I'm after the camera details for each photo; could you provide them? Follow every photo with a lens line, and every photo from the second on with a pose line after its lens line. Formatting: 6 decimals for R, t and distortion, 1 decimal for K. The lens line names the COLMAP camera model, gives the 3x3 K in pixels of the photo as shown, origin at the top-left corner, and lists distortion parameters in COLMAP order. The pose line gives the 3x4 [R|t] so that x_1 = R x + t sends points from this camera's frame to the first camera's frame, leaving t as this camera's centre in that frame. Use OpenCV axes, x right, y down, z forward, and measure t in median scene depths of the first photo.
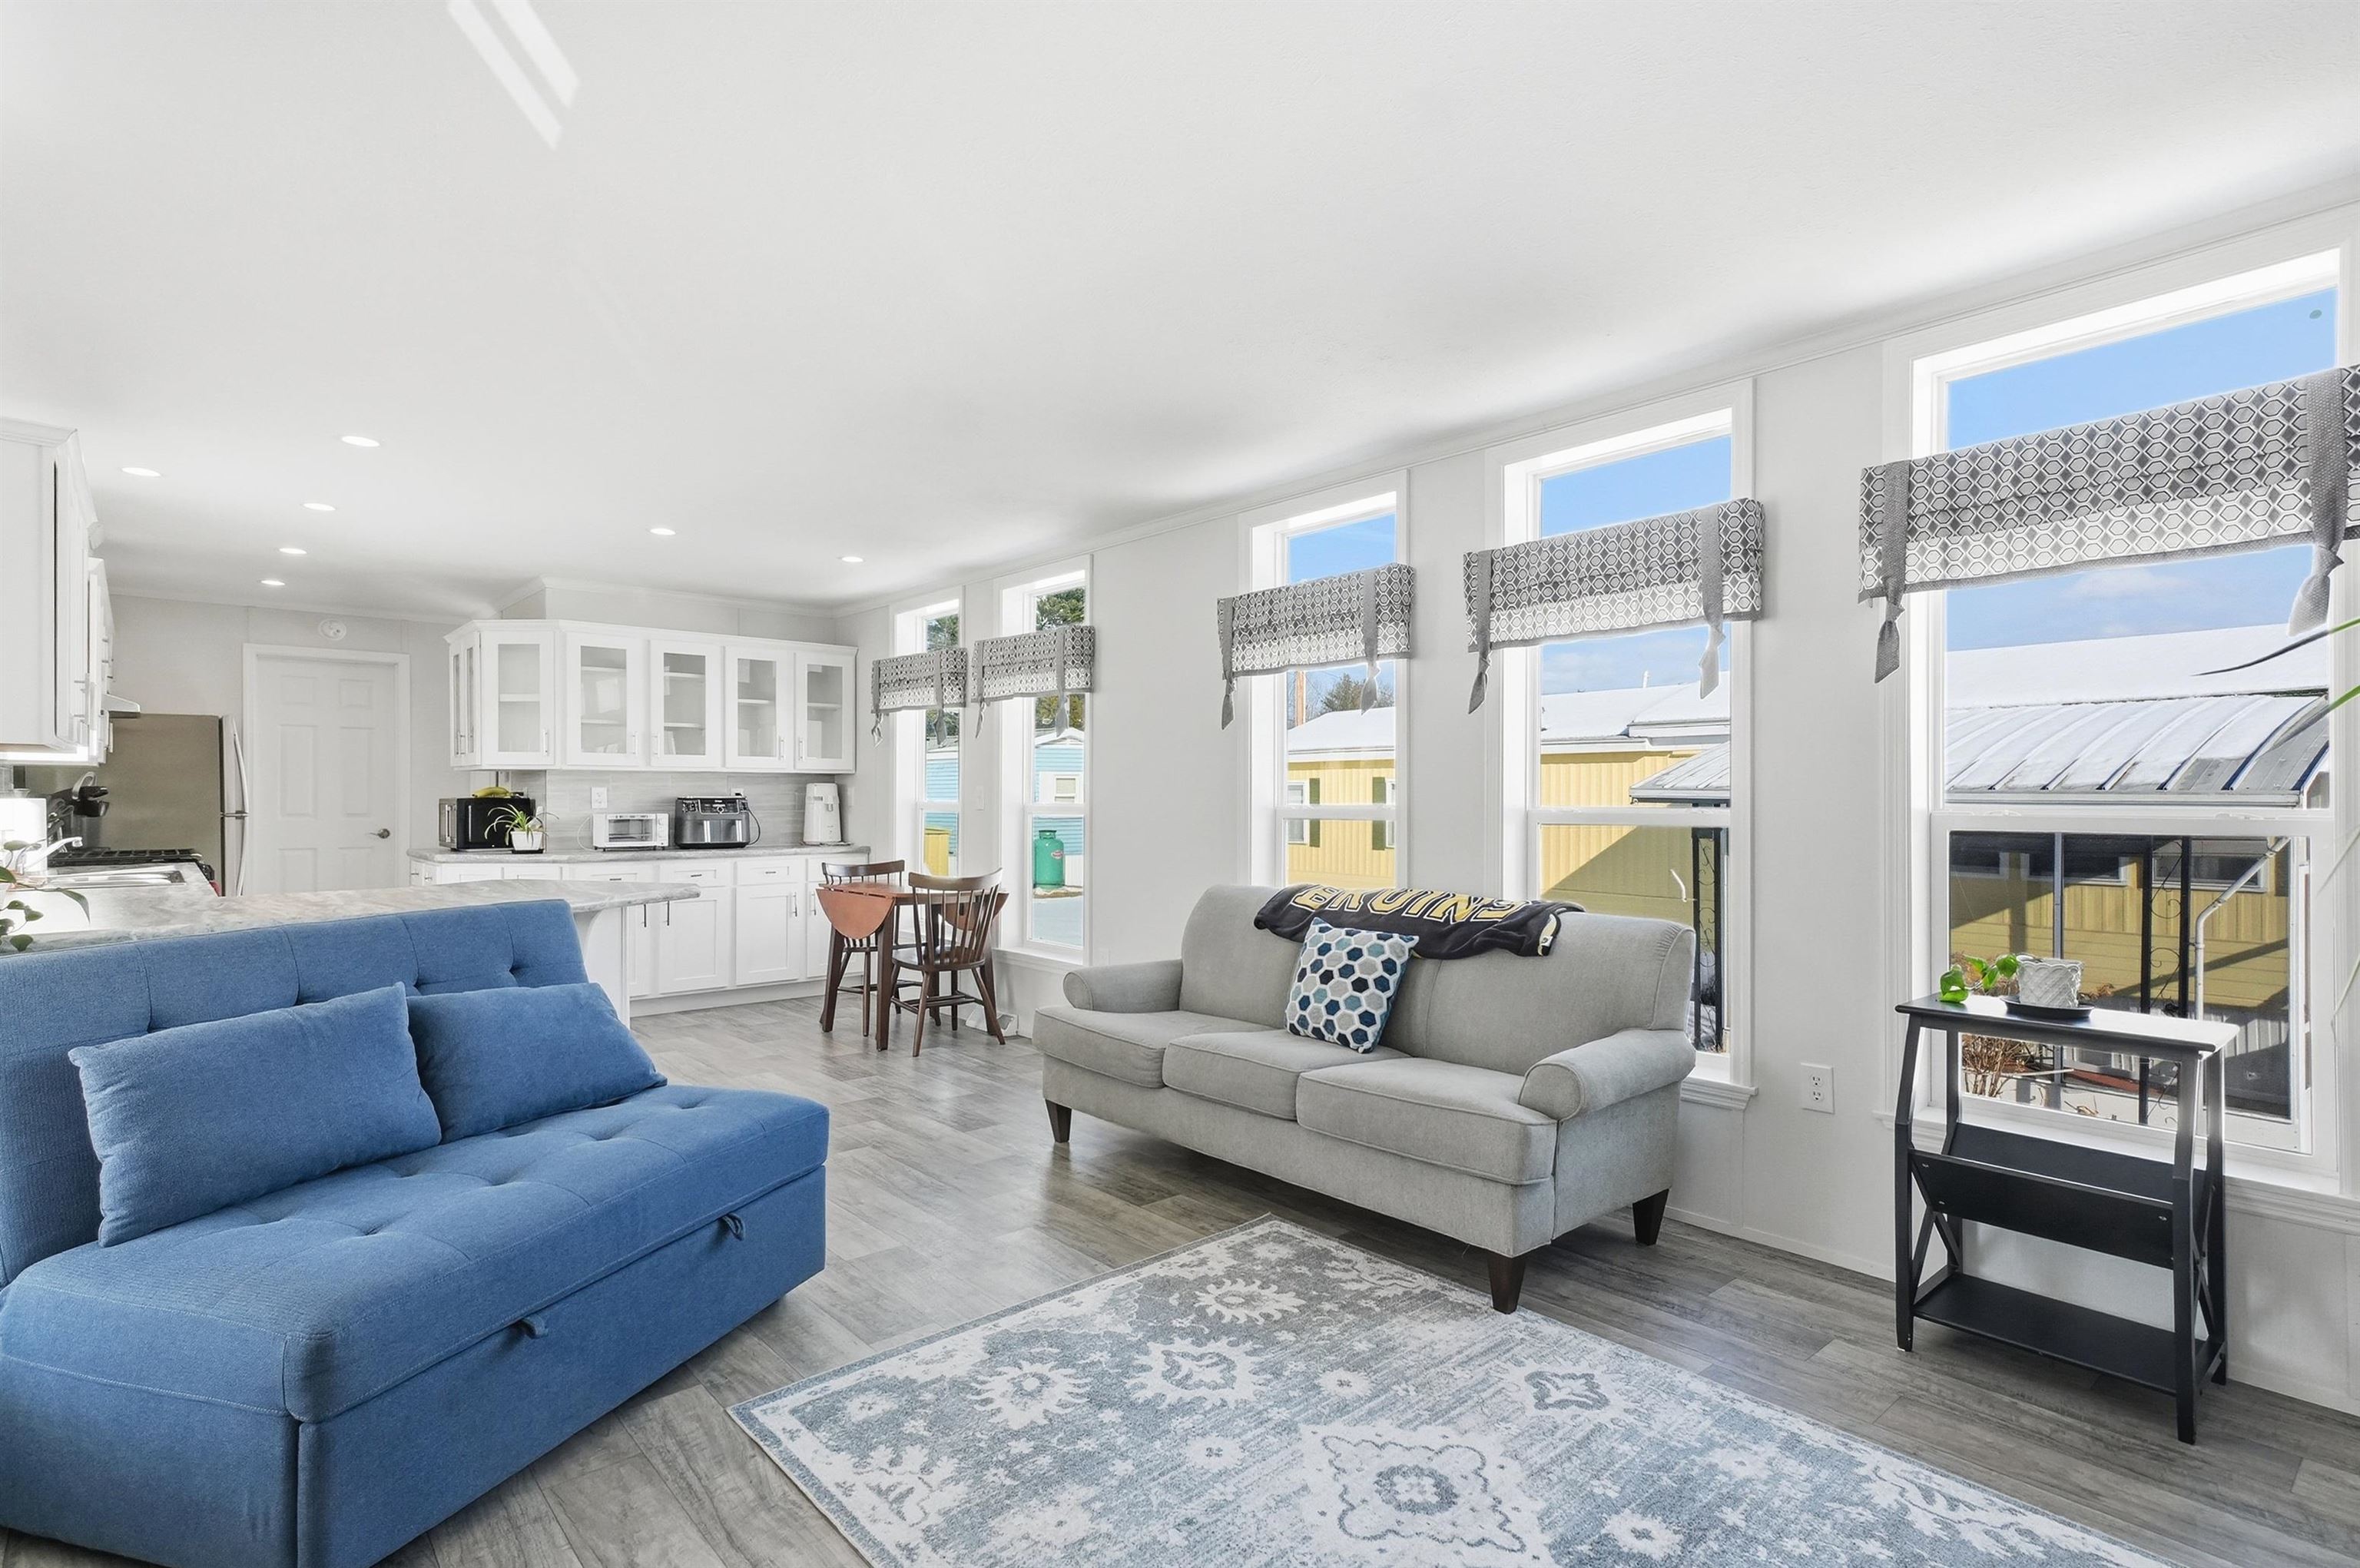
lens RADIAL K [[1167.8, 0, 1186.4], [0, 1167.8, 782.5], [0, 0, 1]] dist [0.018428, 0.007308]
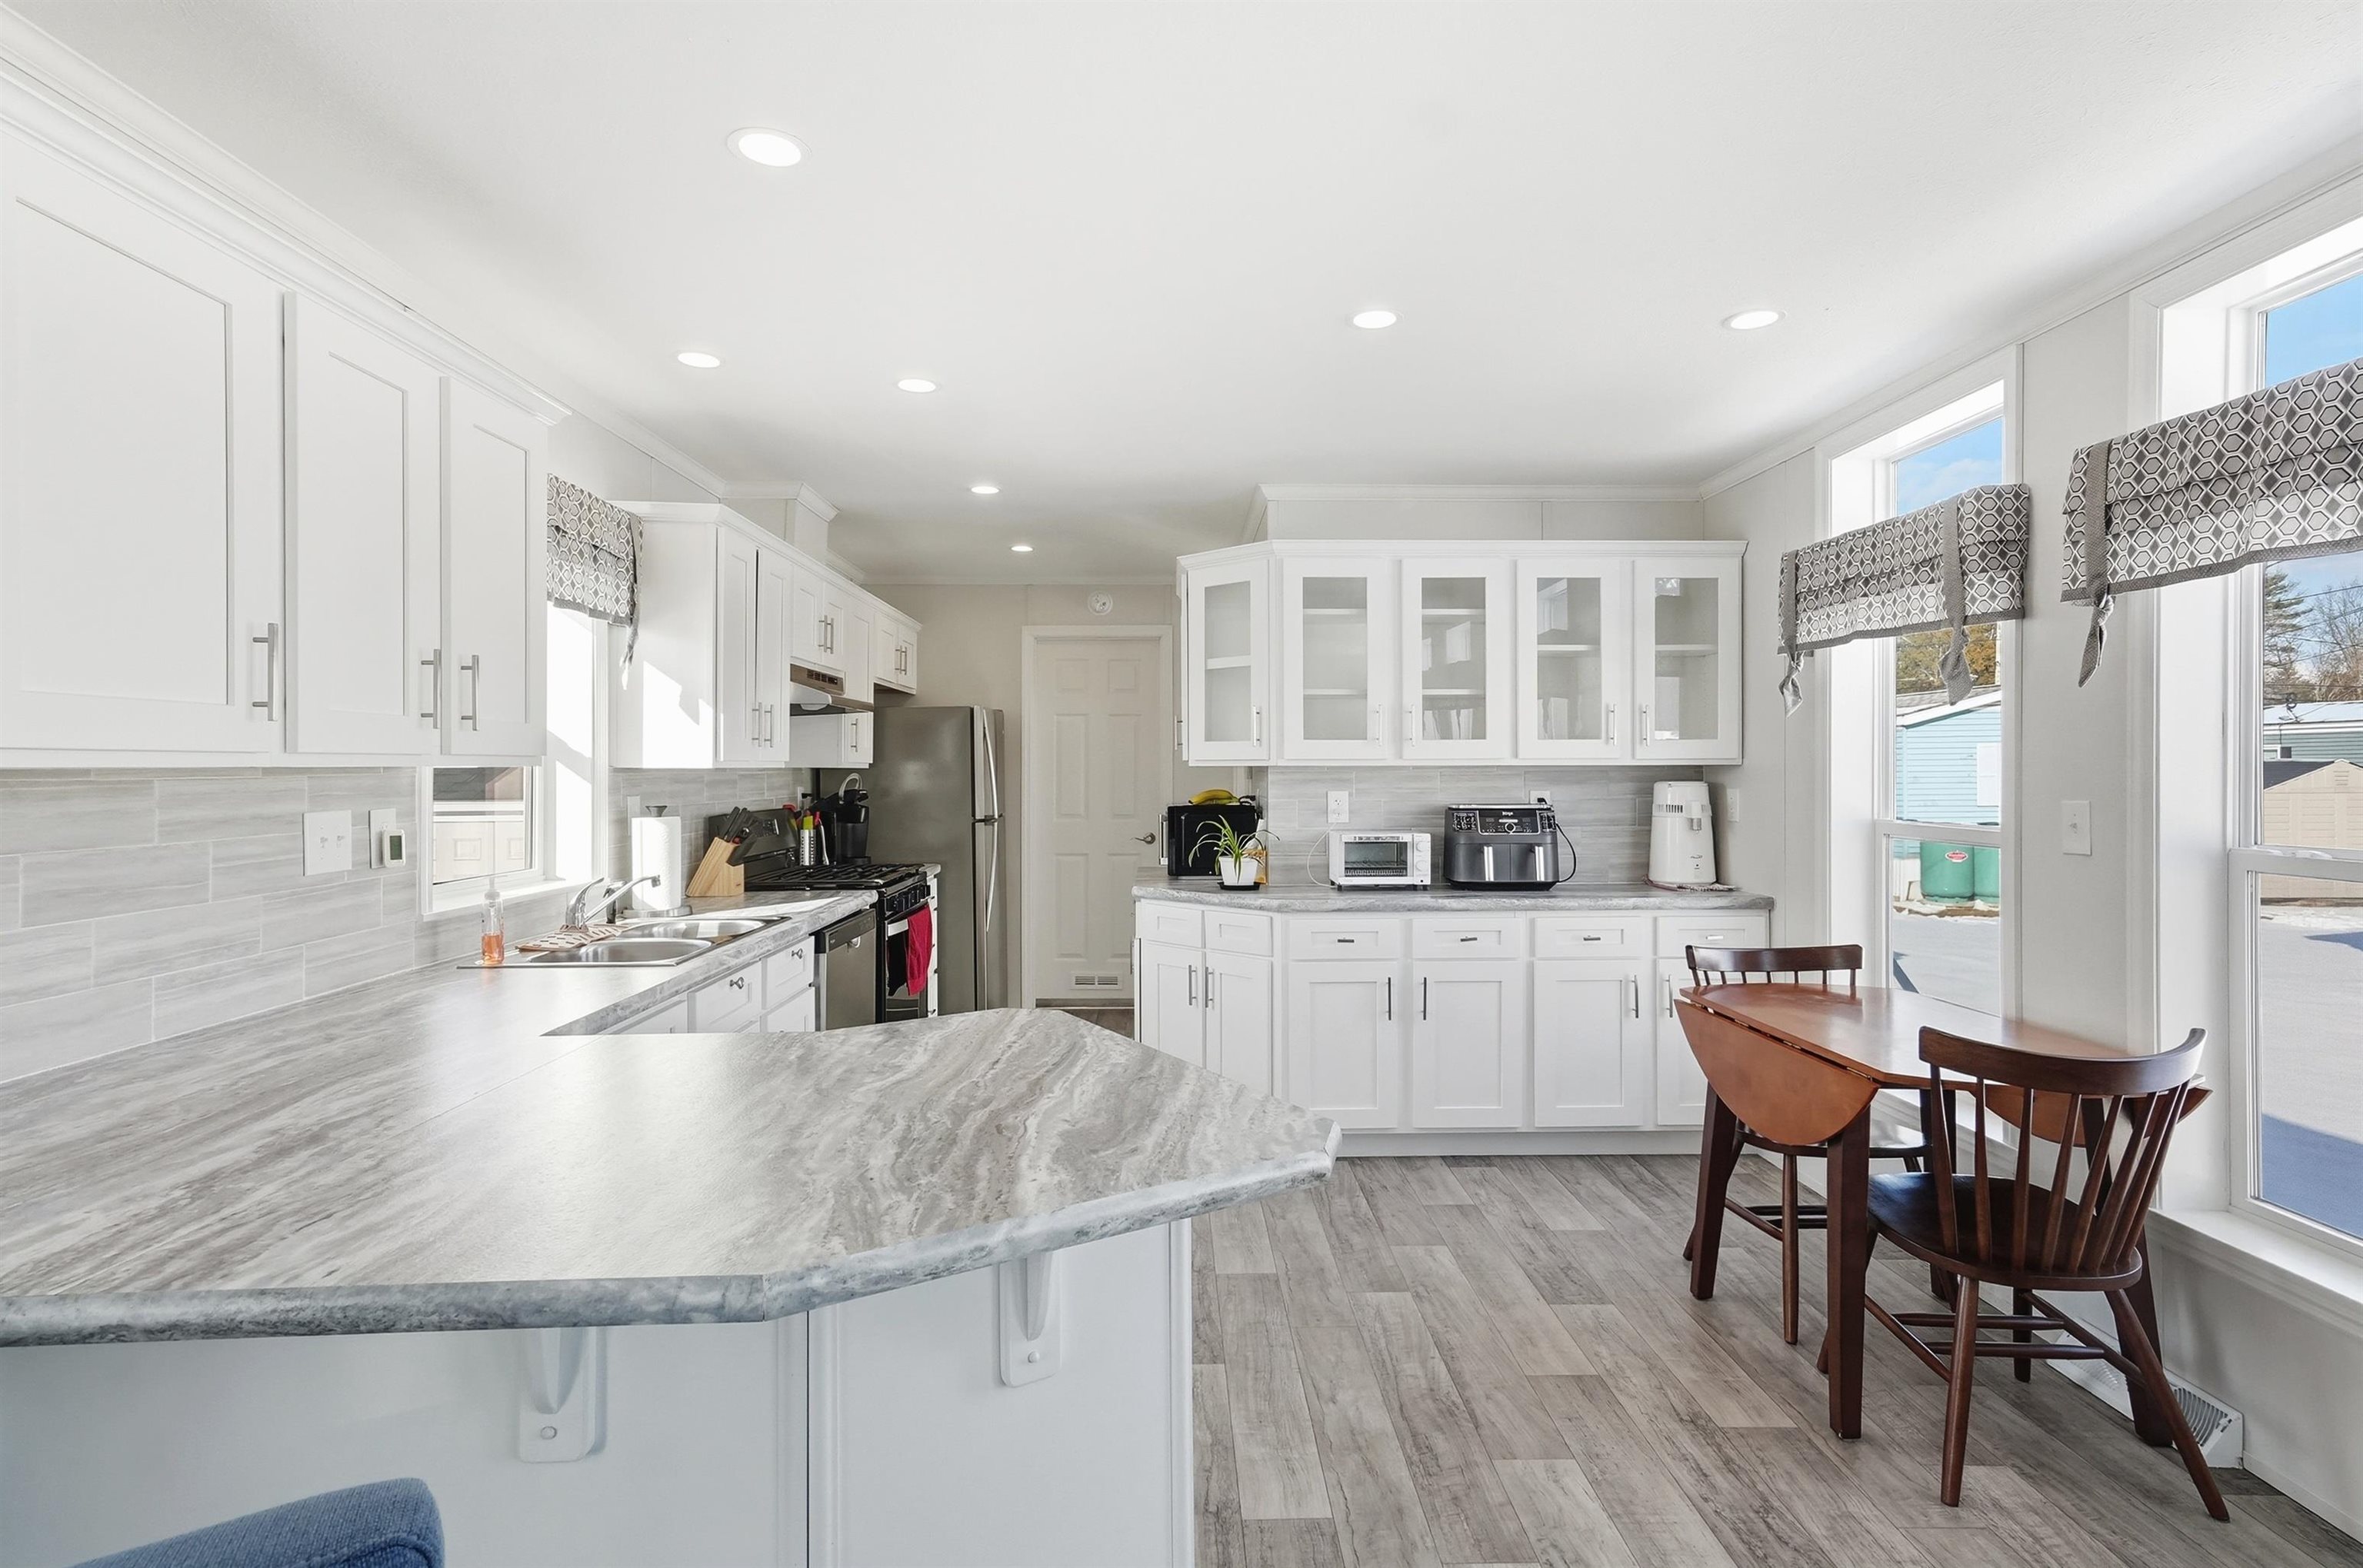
lens RADIAL K [[1169.2, 0, 1190.4], [0, 1169.2, 784.5], [0, 0, 1]] dist [0.018428, 0.007308]
pose [[0.770610, 0.002772, -0.637301, -0.147686], [0.010936, 0.999786, 0.017572, -0.012954], [0.637214, -0.020511, 0.770414, 0.455556]]
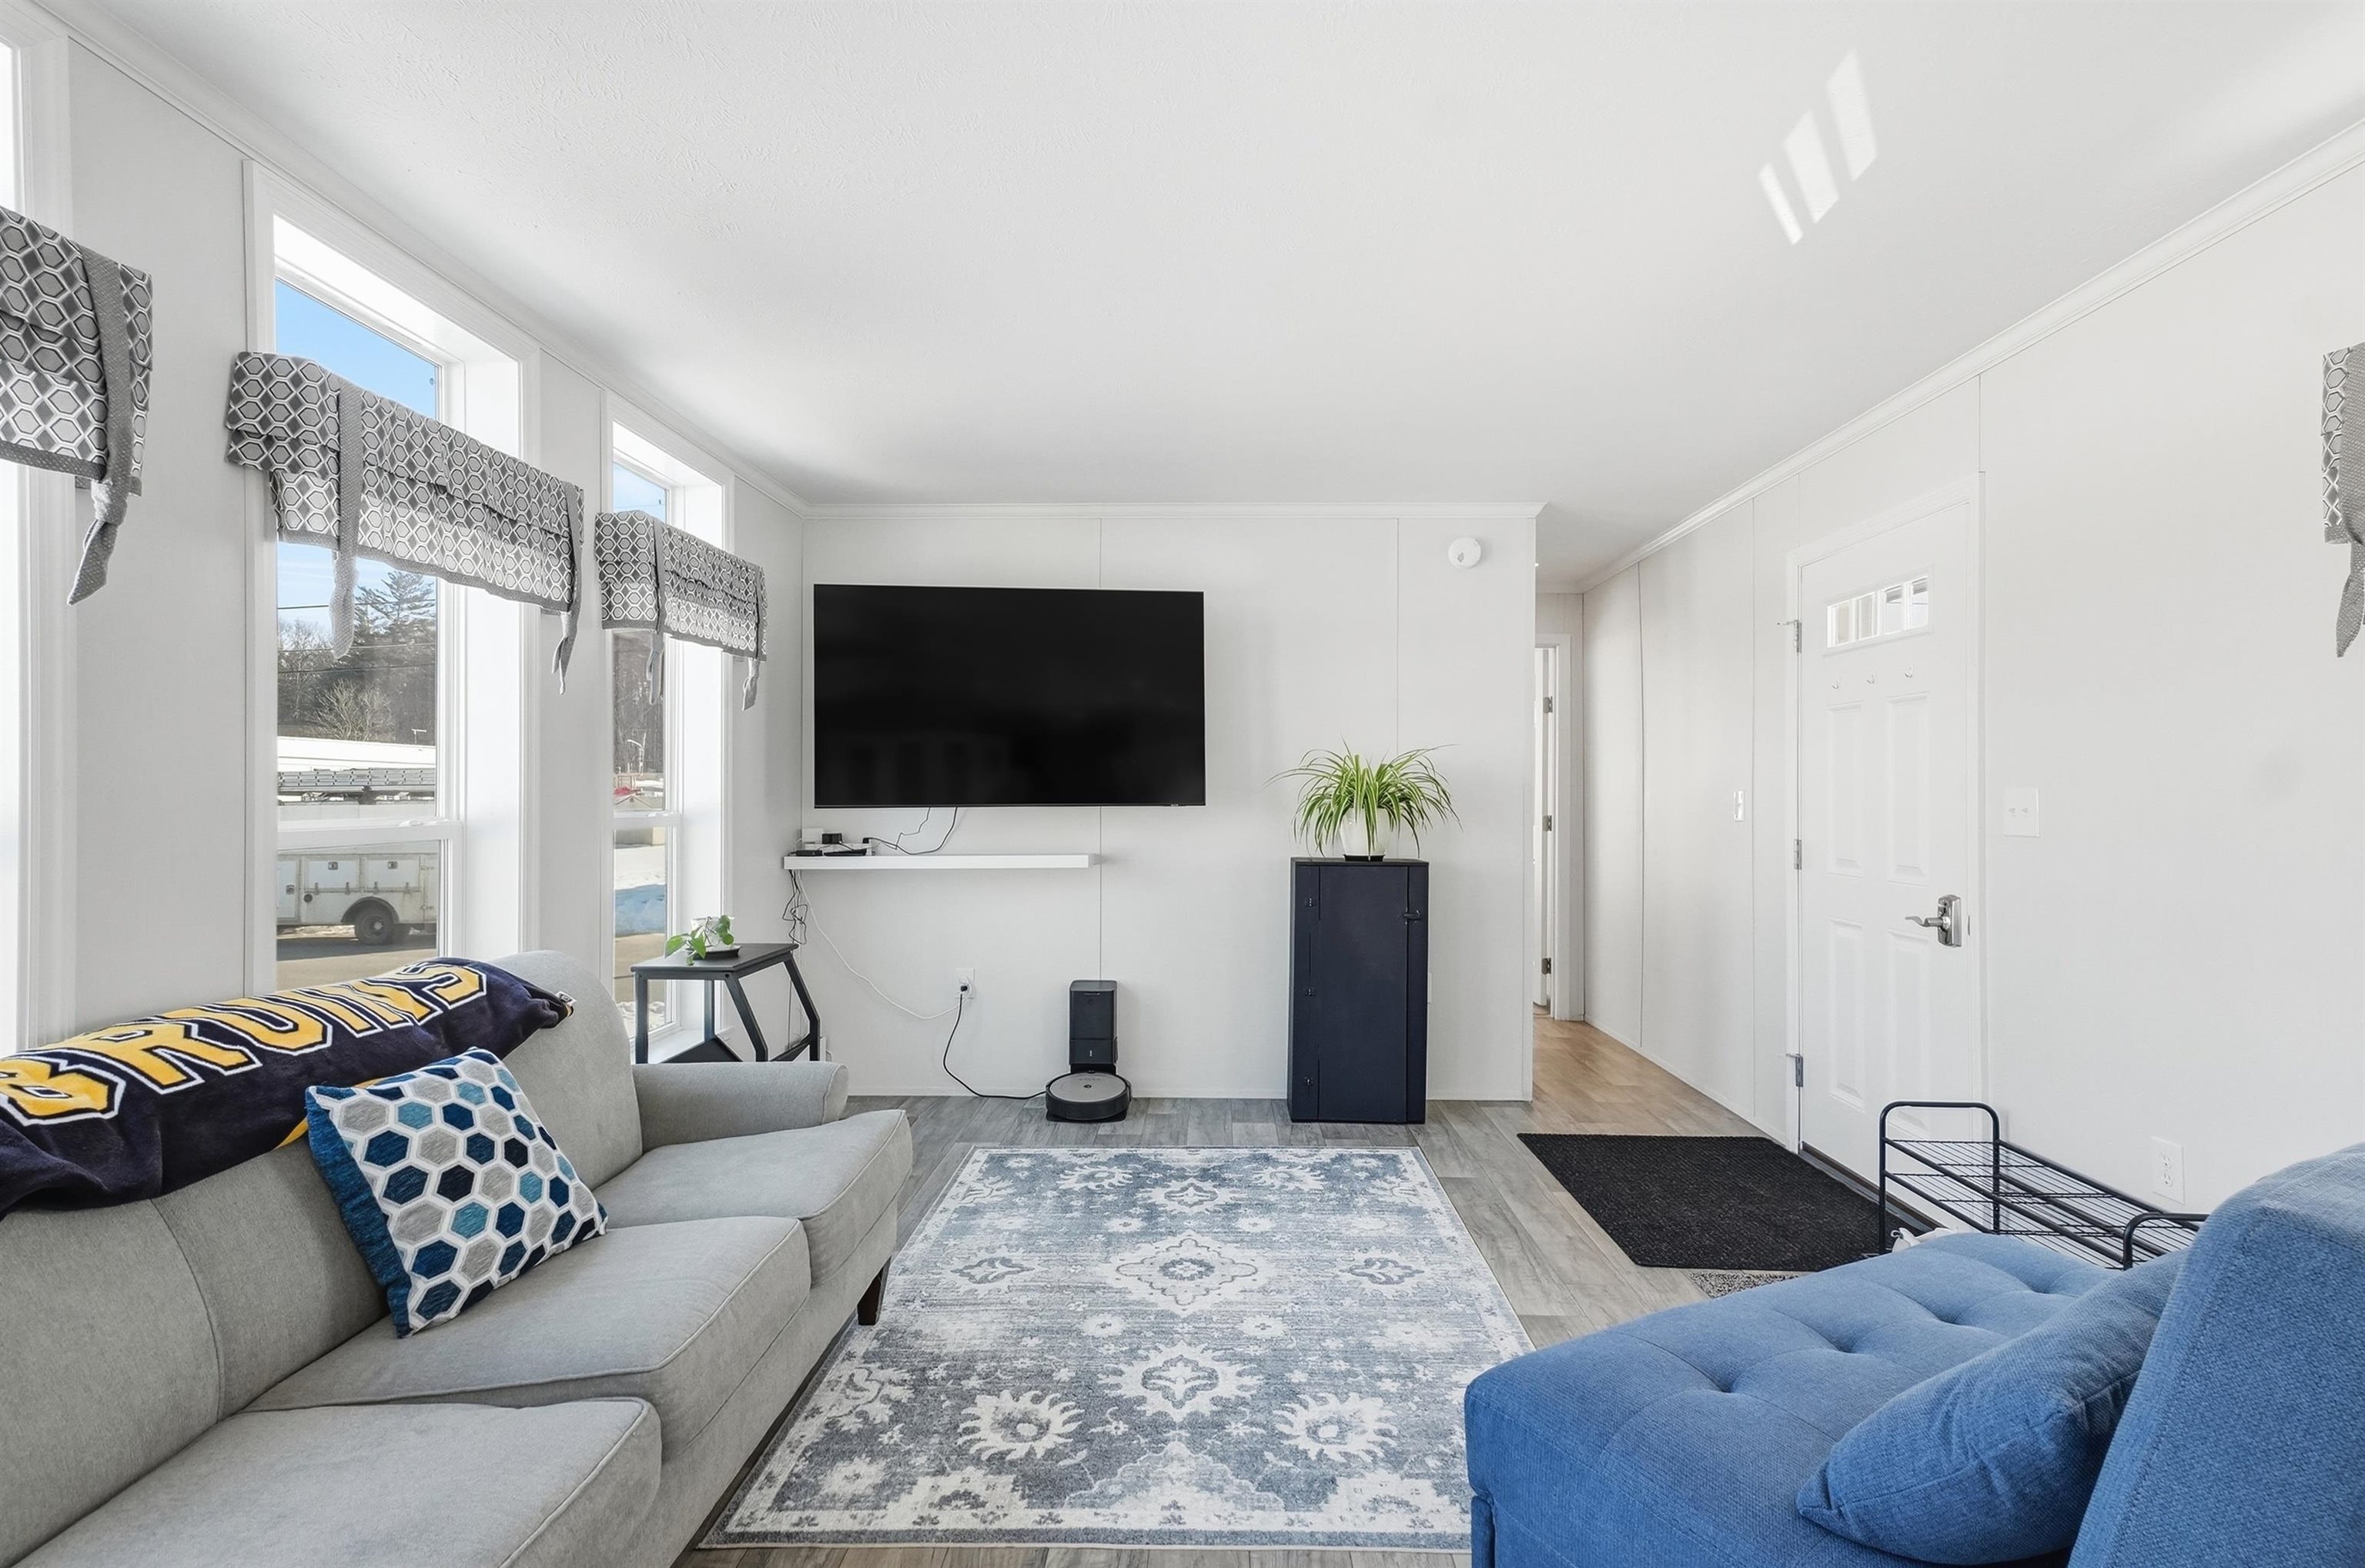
lens RADIAL K [[1170.2, 0, 1197.8], [0, 1170.2, 803.1], [0, 0, 1]] dist [0.018428, 0.007308]
pose [[-0.739493, -0.005578, 0.673141, -0.260486], [-0.010956, 0.999933, -0.003750, 0.005107], [-0.673075, -0.010148, -0.739505, 0.672698]]
